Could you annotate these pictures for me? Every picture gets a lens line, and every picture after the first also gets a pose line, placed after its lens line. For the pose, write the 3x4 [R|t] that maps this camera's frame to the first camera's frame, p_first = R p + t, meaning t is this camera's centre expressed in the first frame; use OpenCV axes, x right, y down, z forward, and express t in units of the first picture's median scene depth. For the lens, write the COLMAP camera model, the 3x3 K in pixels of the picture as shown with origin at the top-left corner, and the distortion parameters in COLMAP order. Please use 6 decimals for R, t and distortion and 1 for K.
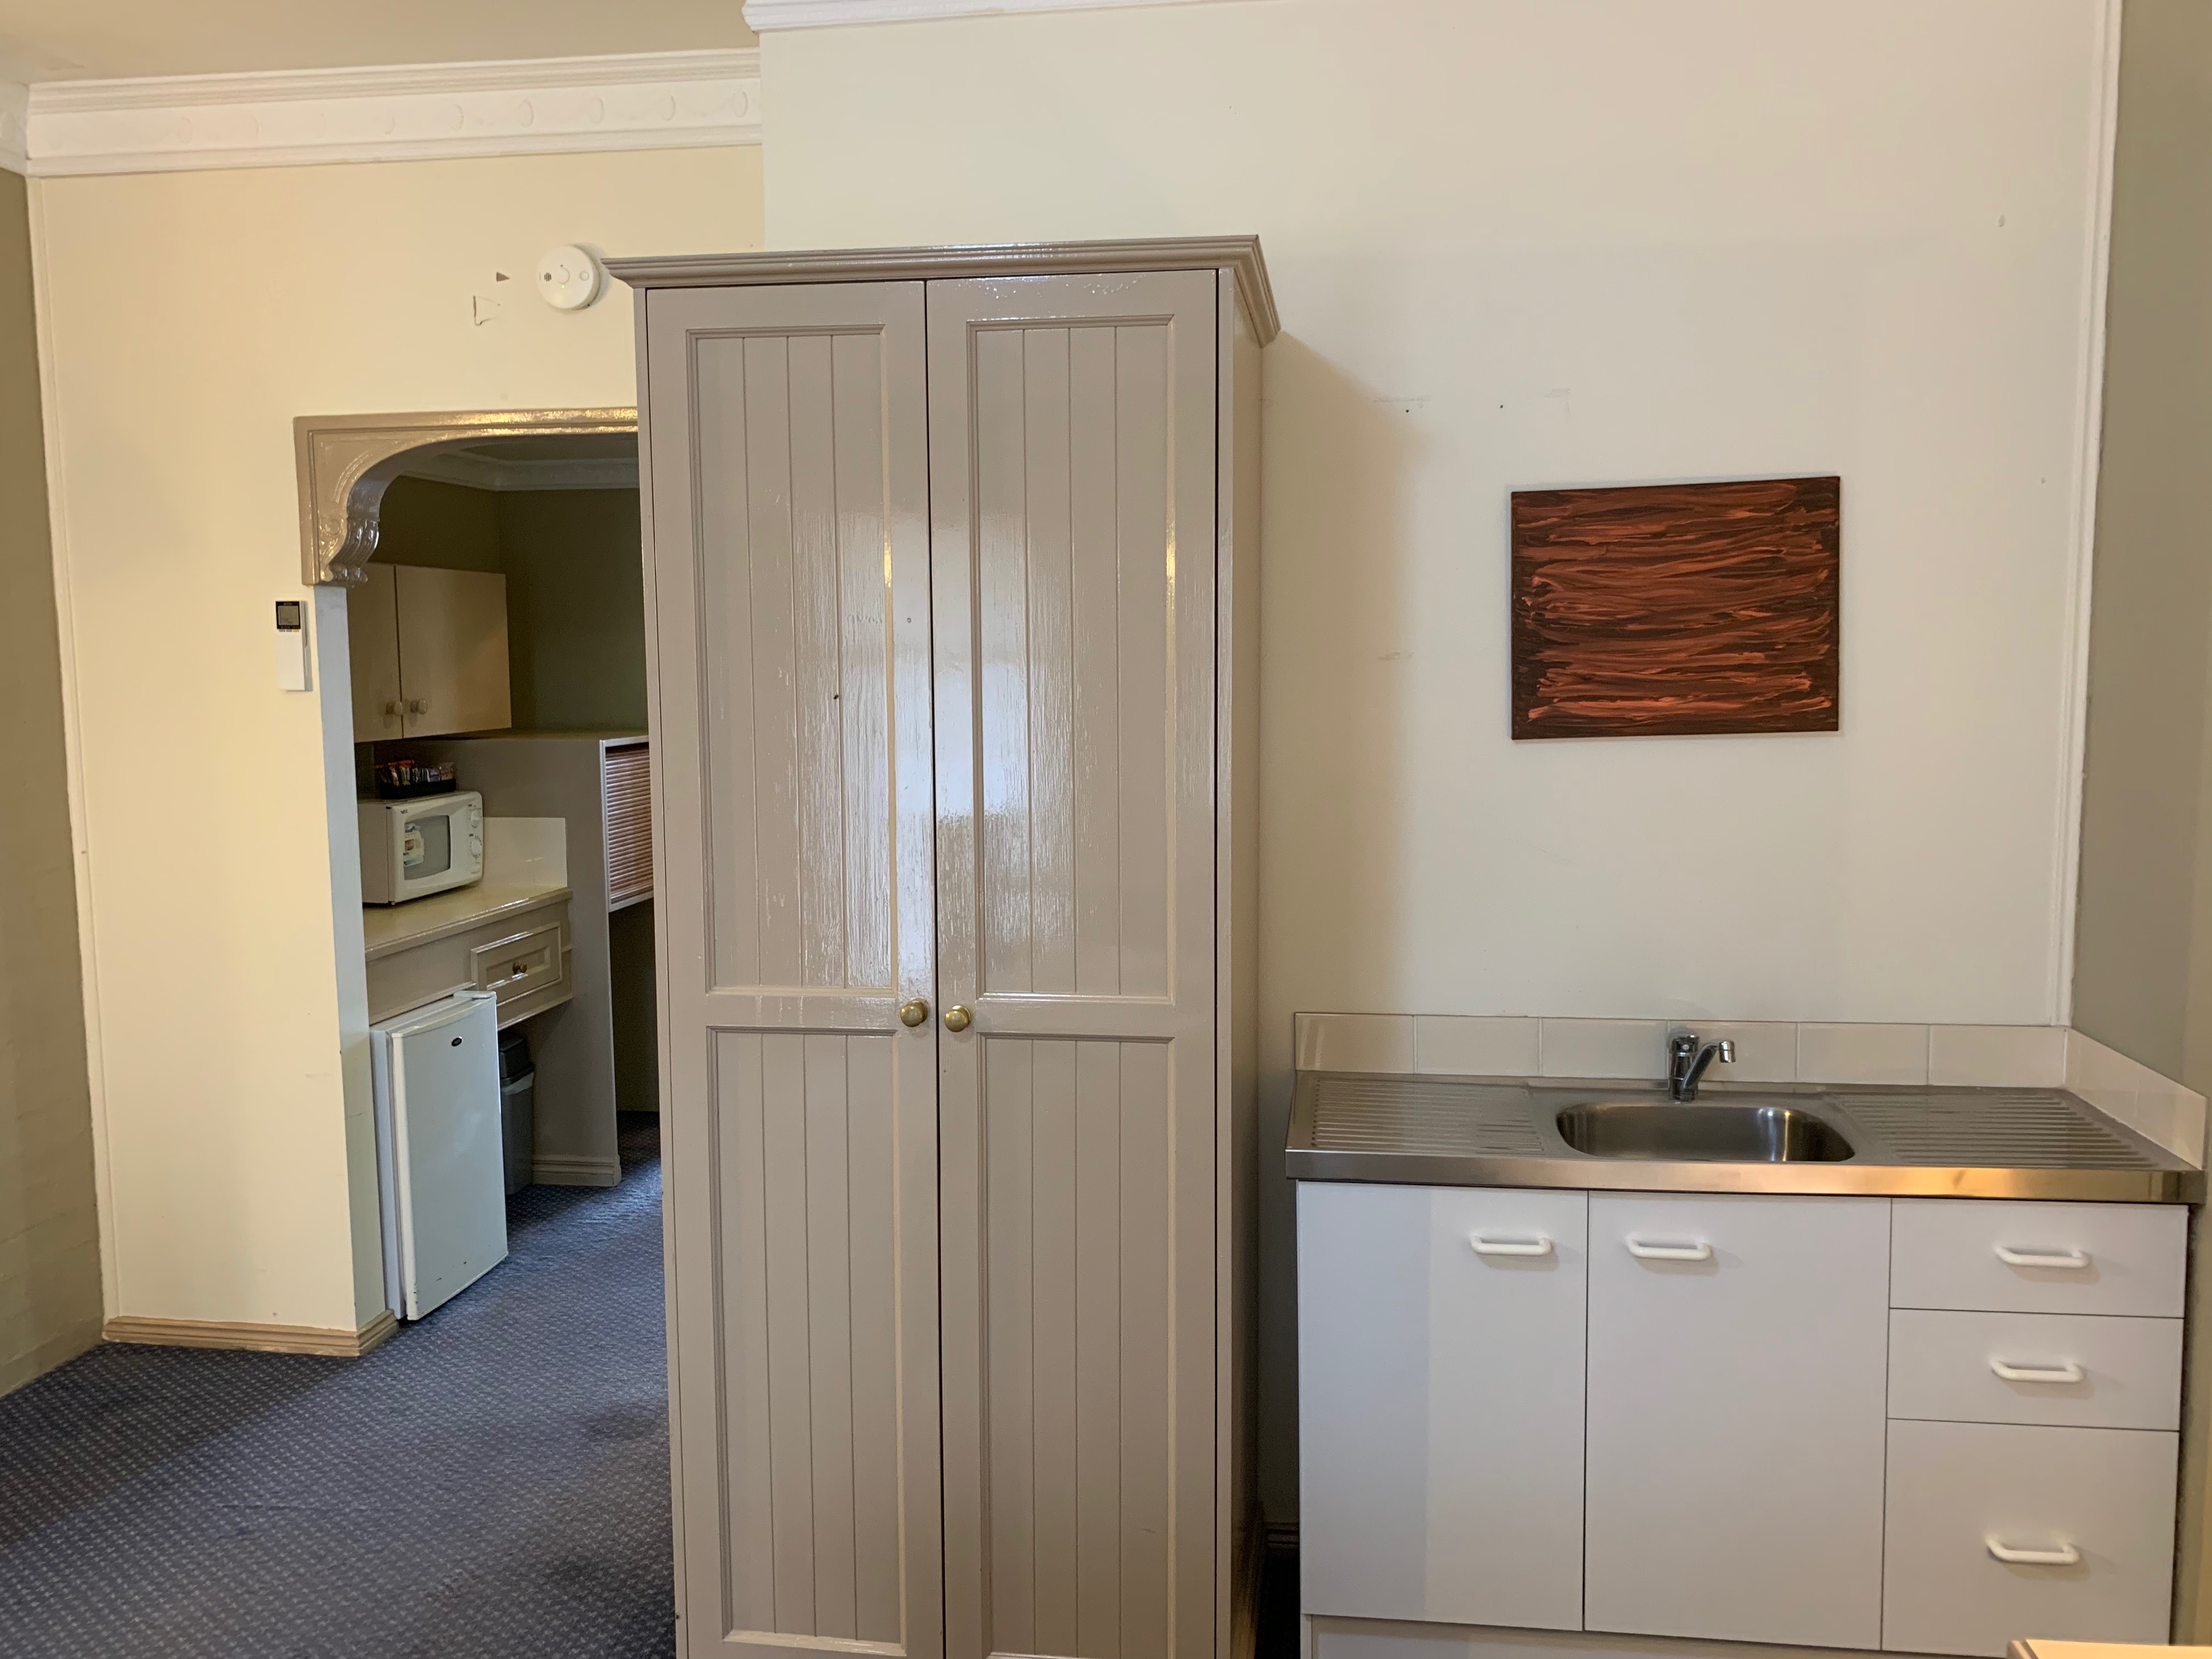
lens RADIAL K [[1691.8, 0, 1112.0], [0, 1691.8, 821.4], [0, 0, 1]] dist [0.041608, -0.062228]
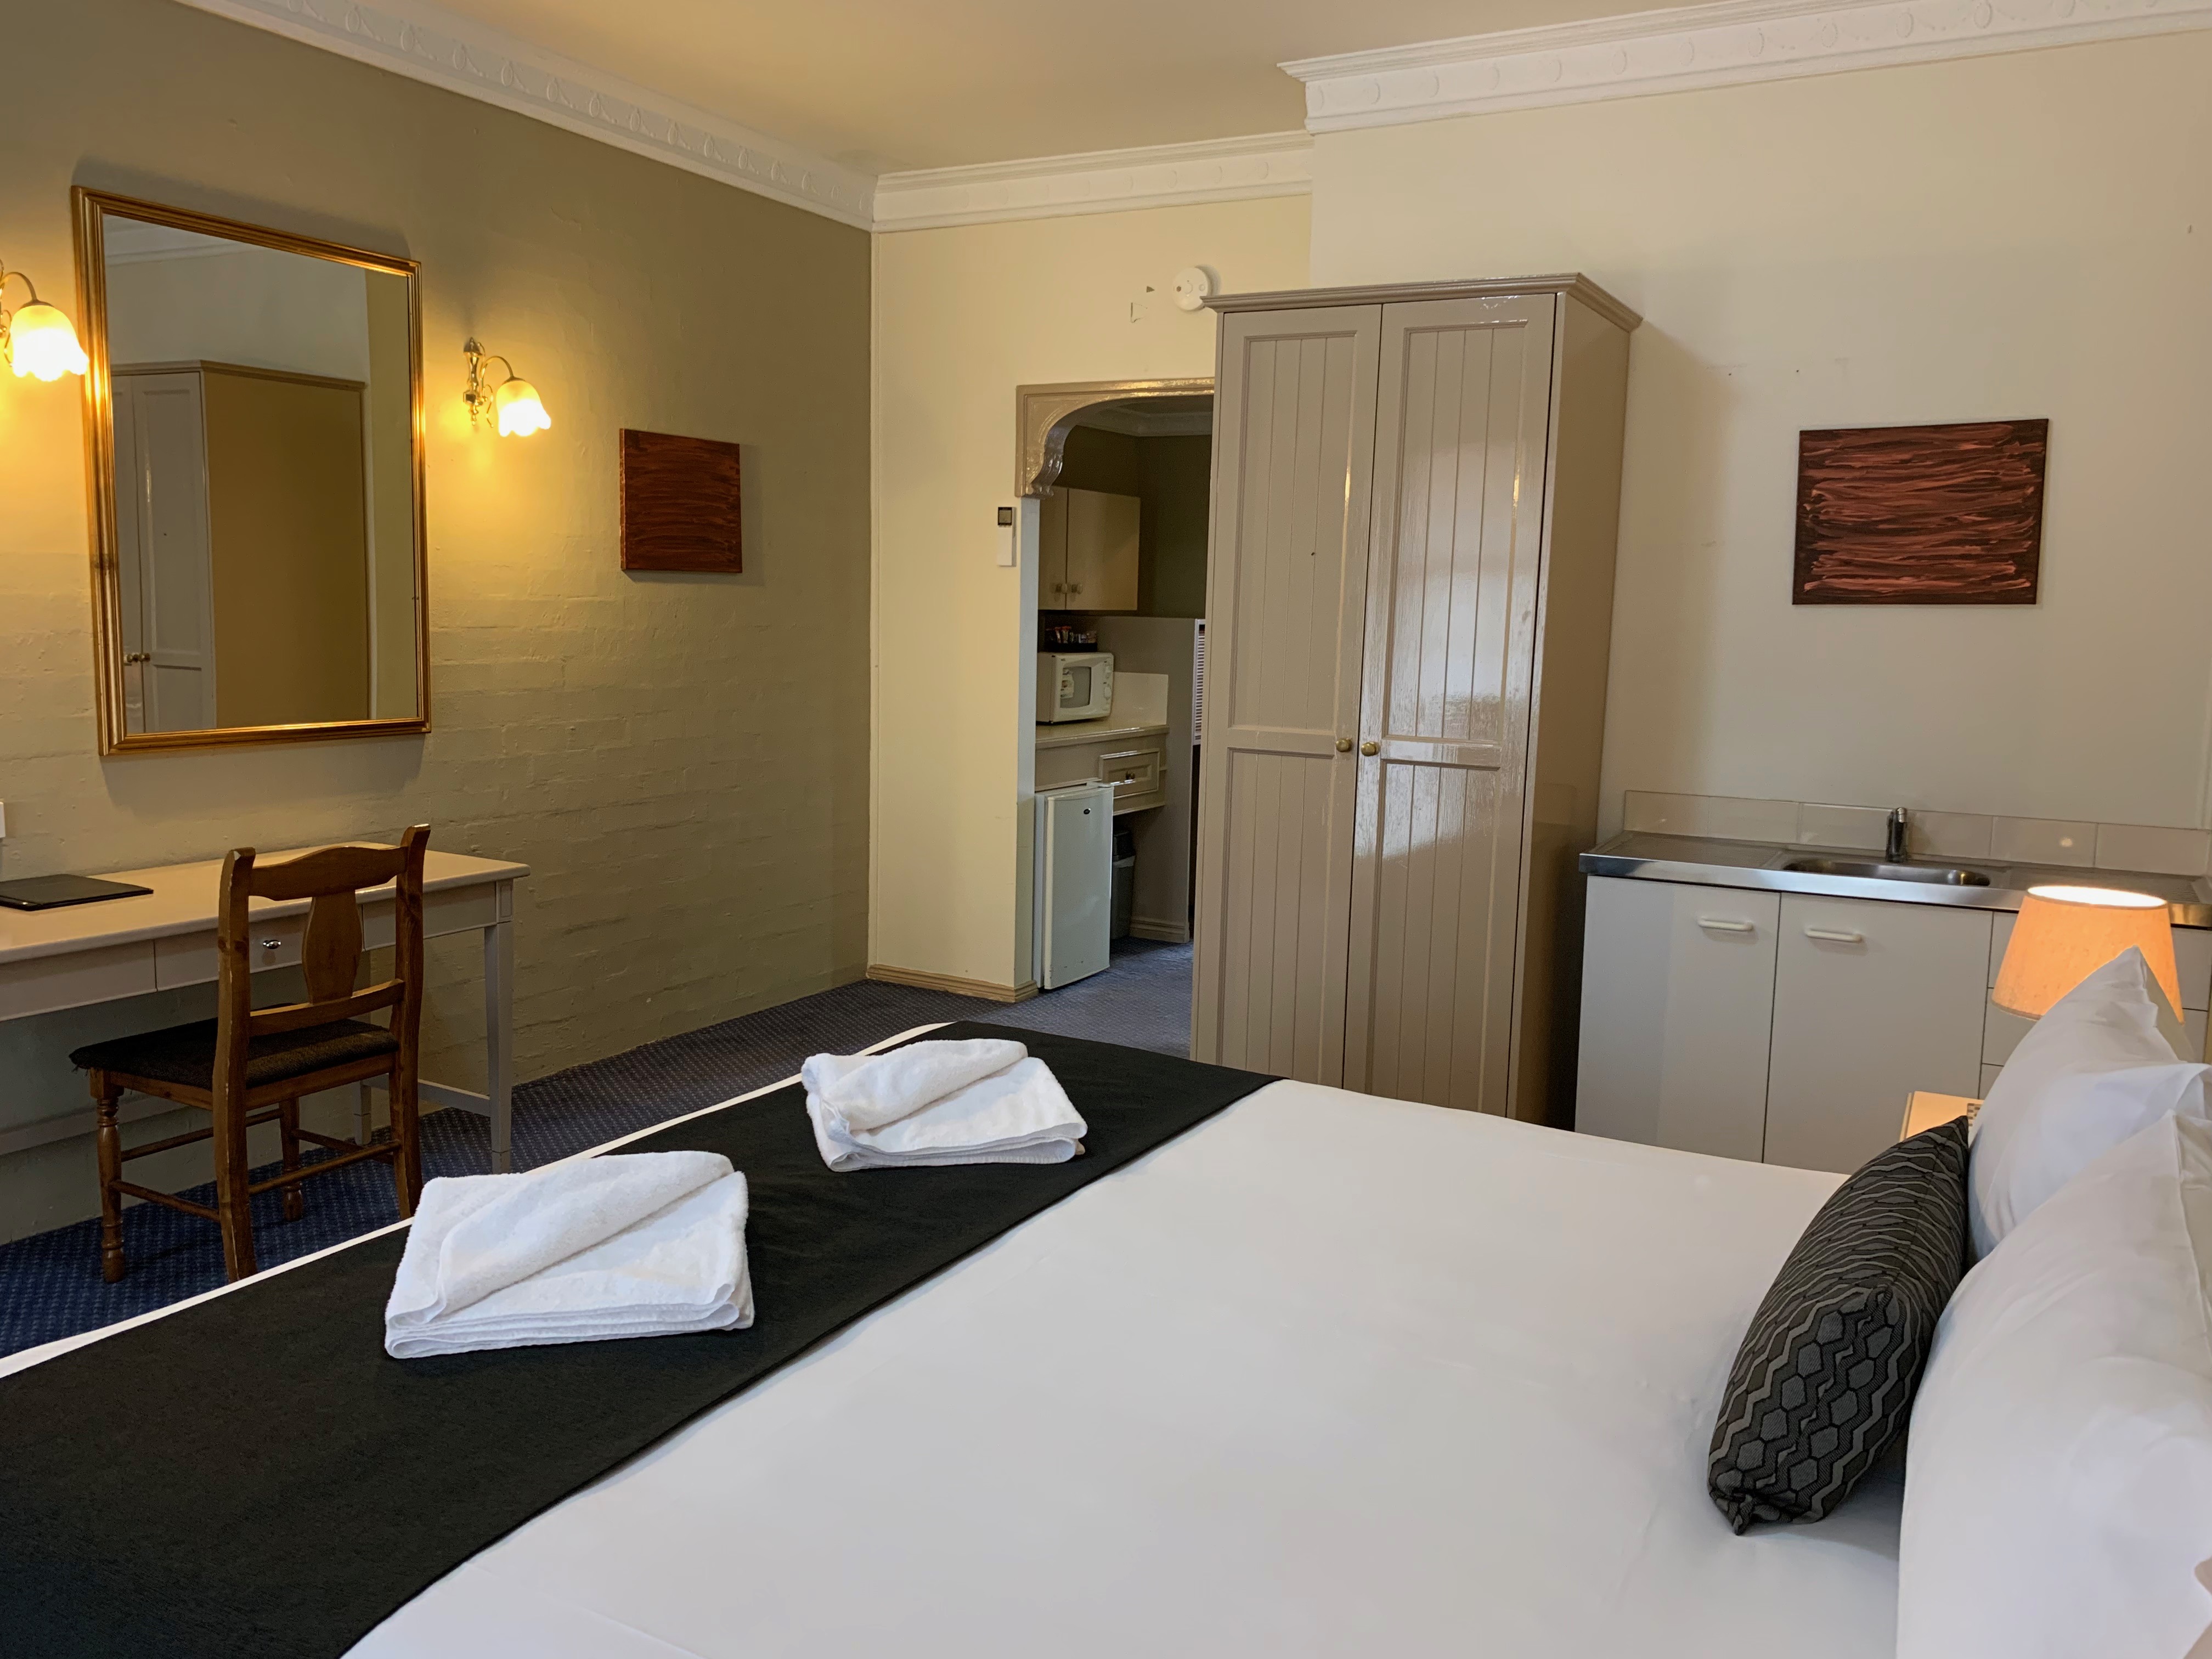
lens RADIAL K [[1691.8, 0, 1112.0], [0, 1691.8, 821.4], [0, 0, 1]] dist [0.041608, -0.062228]
pose [[0.935791, 0.078780, -0.343642, 0.207969], [-0.069403, 0.996805, 0.039524, 0.117298], [0.345657, -0.013136, 0.938269, -0.548464]]
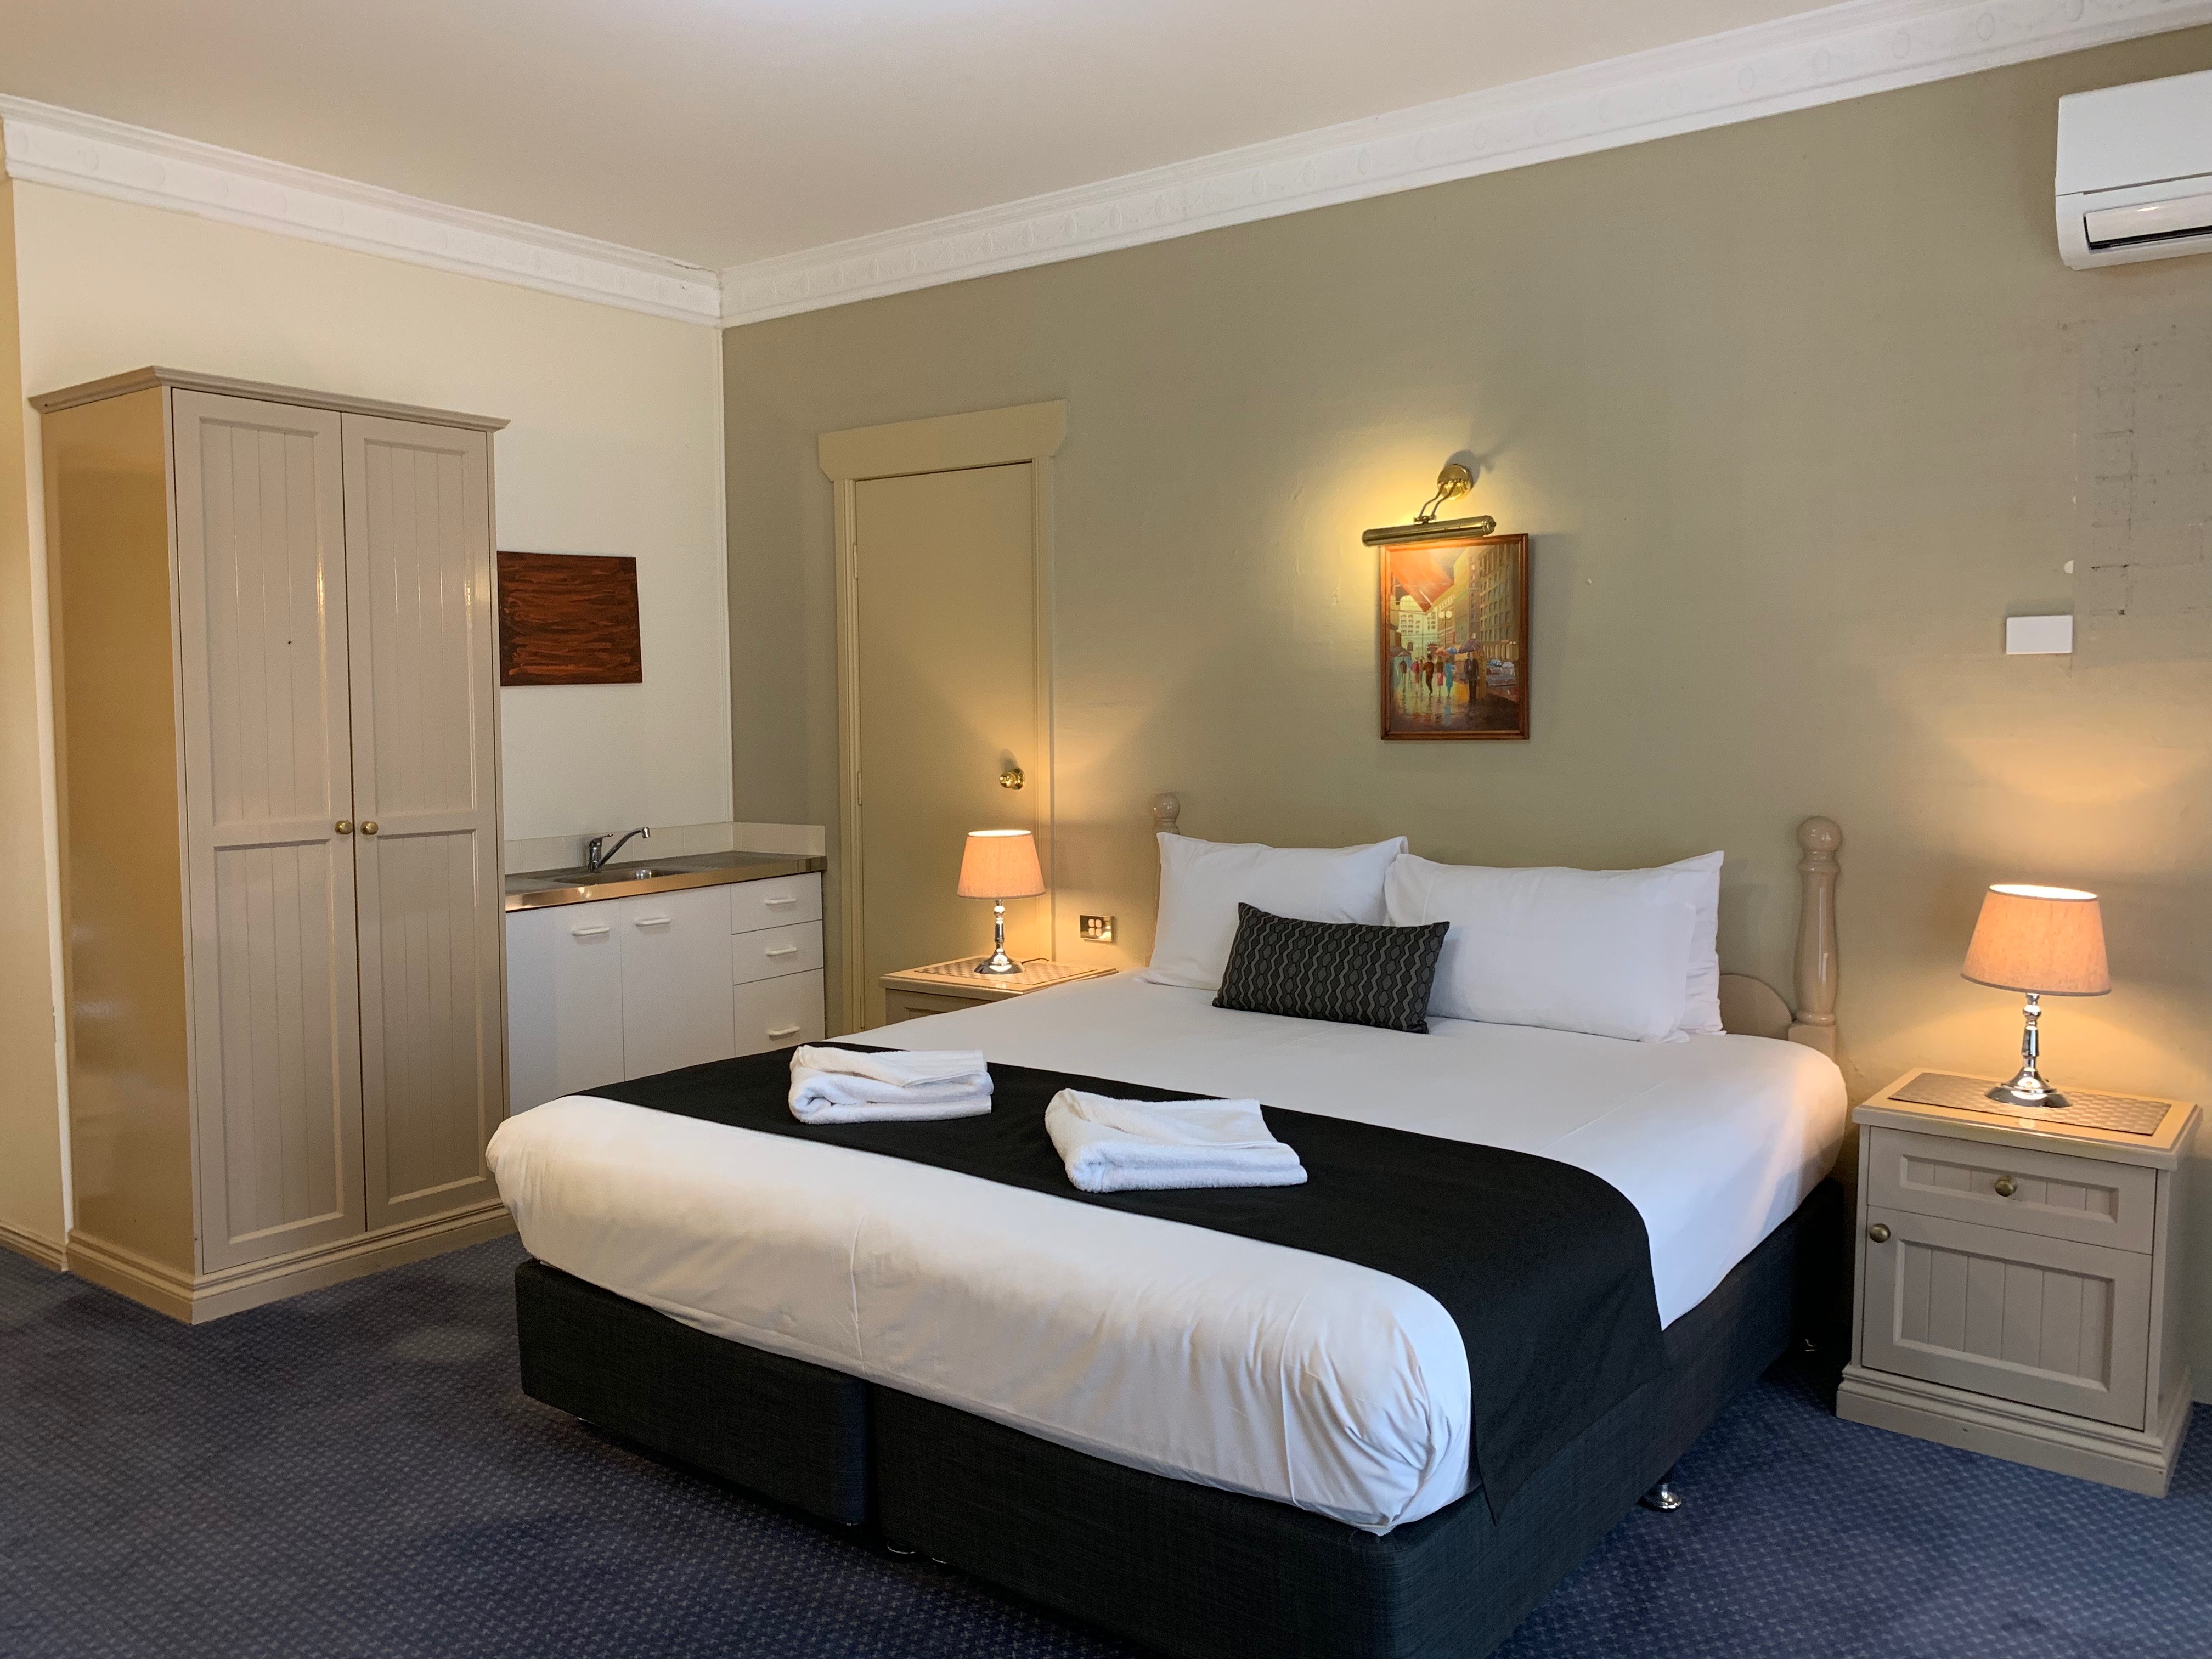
lens RADIAL K [[1691.8, 0, 1112.0], [0, 1691.8, 821.4], [0, 0, 1]] dist [0.041608, -0.062228]
pose [[0.474836, -0.057718, 0.878179, -1.064061], [0.089680, 0.995826, 0.016960, 0.124117], [-0.875493, 0.070702, 0.478031, -0.435805]]
